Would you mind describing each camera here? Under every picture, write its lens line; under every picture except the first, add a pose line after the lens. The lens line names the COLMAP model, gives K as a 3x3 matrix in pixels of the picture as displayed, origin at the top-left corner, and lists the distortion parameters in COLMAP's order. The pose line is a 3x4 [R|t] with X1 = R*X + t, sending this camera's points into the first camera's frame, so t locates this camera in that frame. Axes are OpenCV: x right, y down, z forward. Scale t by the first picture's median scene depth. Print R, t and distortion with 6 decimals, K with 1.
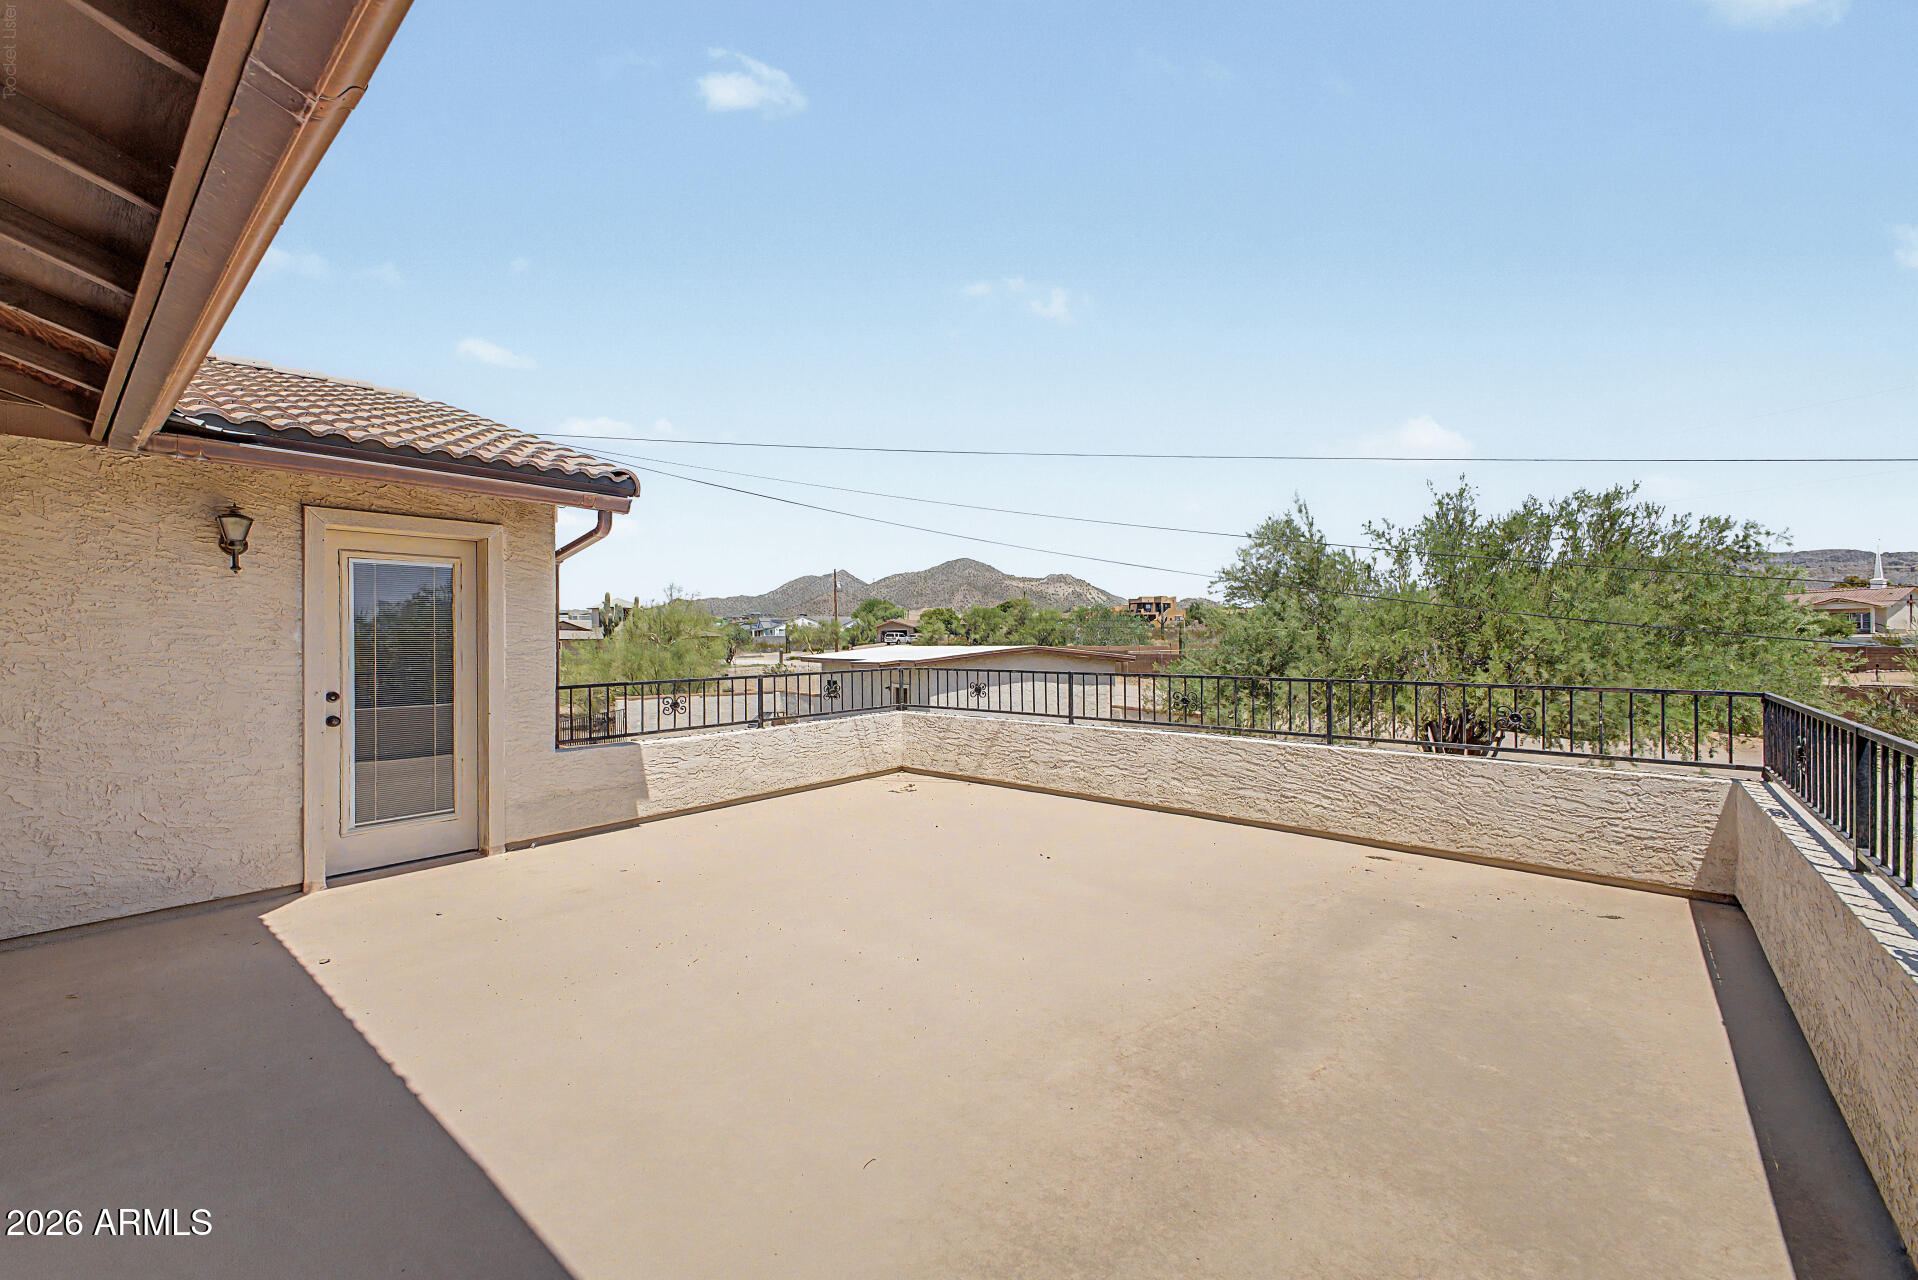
lens RADIAL K [[772.0, 0, 957.3], [0, 772.0, 637.0], [0, 0, 1]] dist [0.021485, -0.002116]
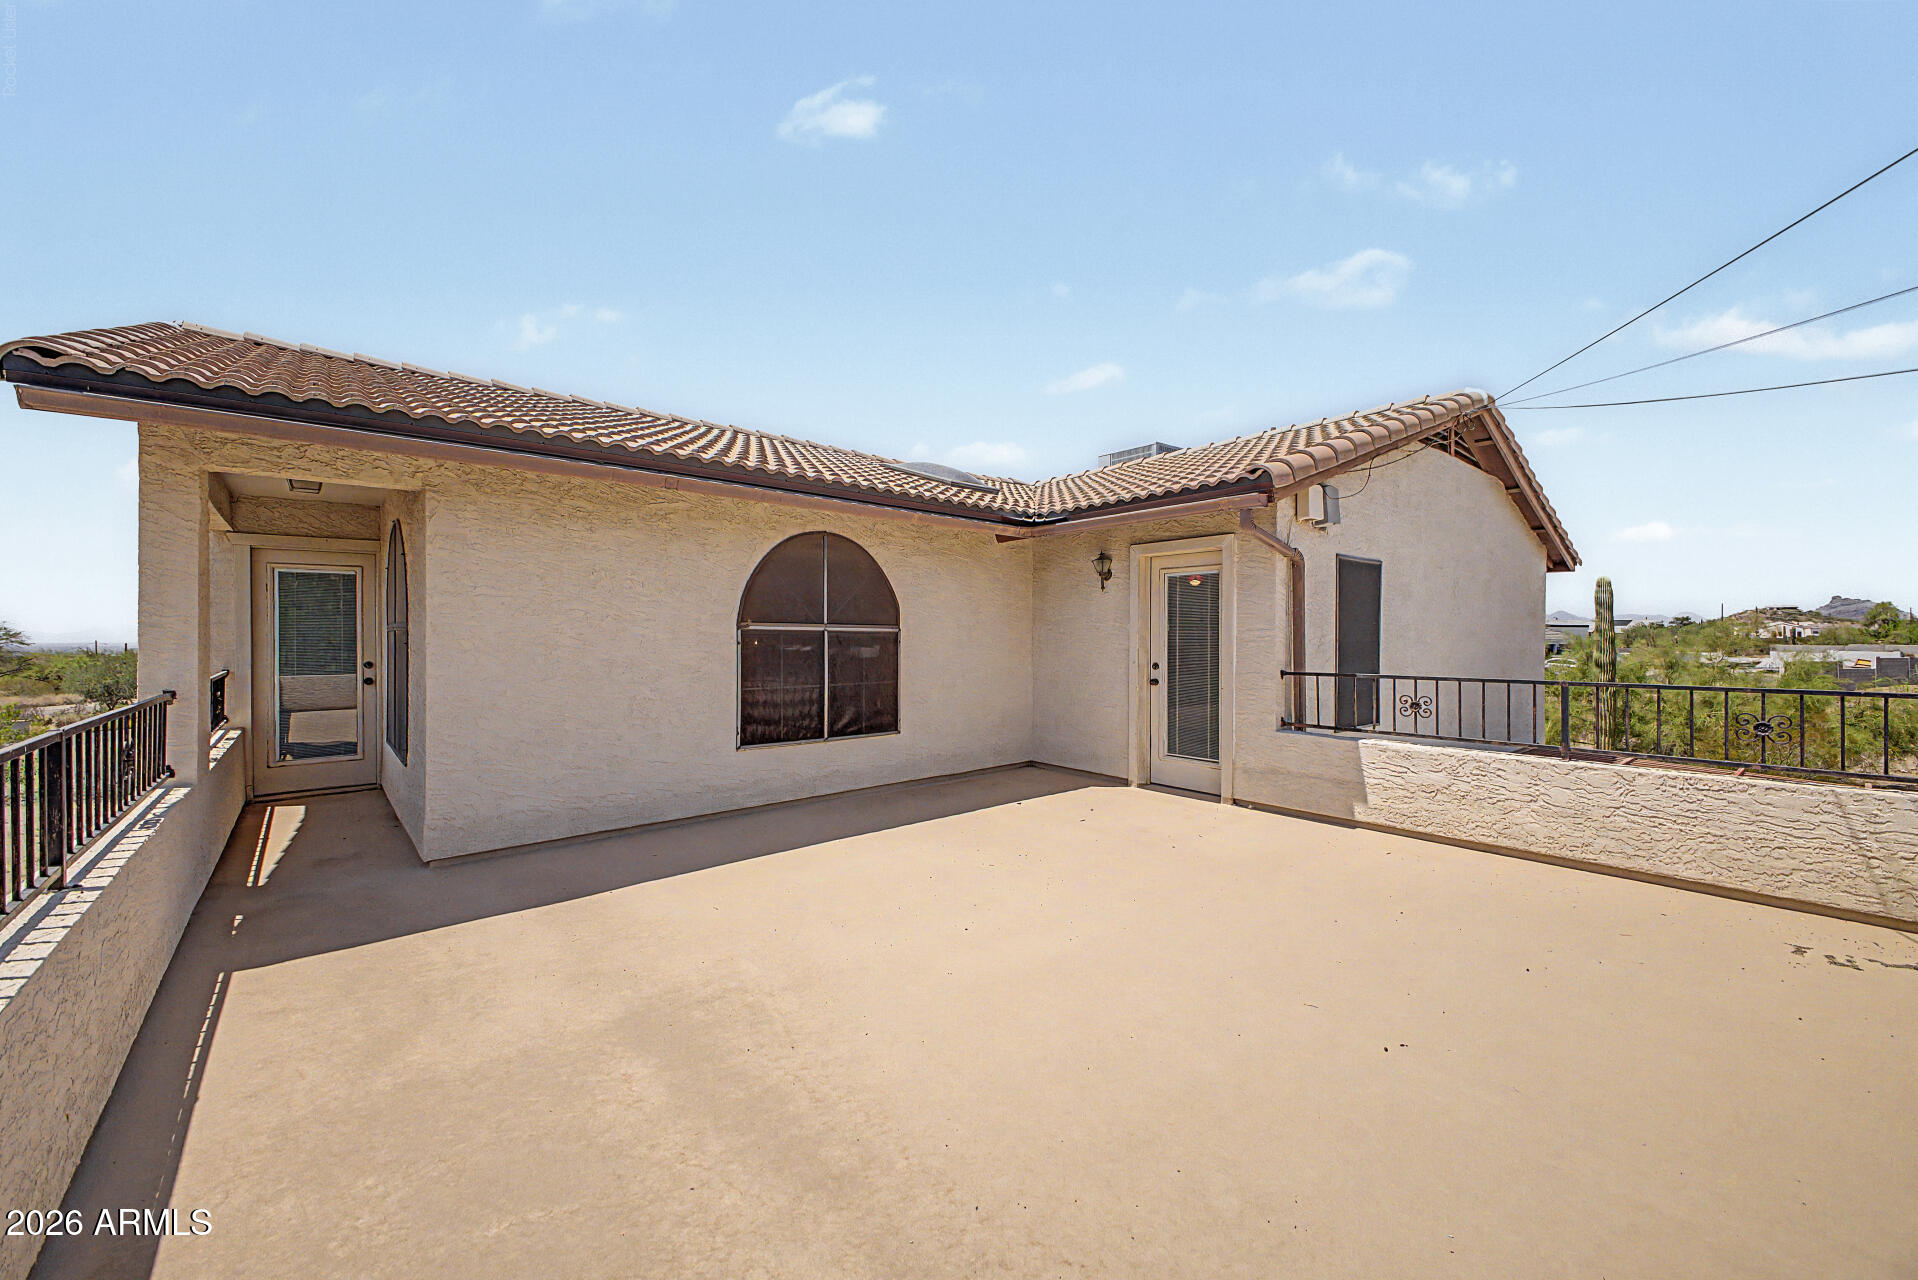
lens RADIAL K [[772.0, 0, 957.7], [0, 772.0, 638.9], [0, 0, 1]] dist [0.021485, -0.002116]
pose [[-0.180430, 0.015512, -0.983465, 0.745578], [0.005801, 0.999875, 0.014707, -0.001158], [0.983571, -0.003051, -0.180498, 0.883985]]
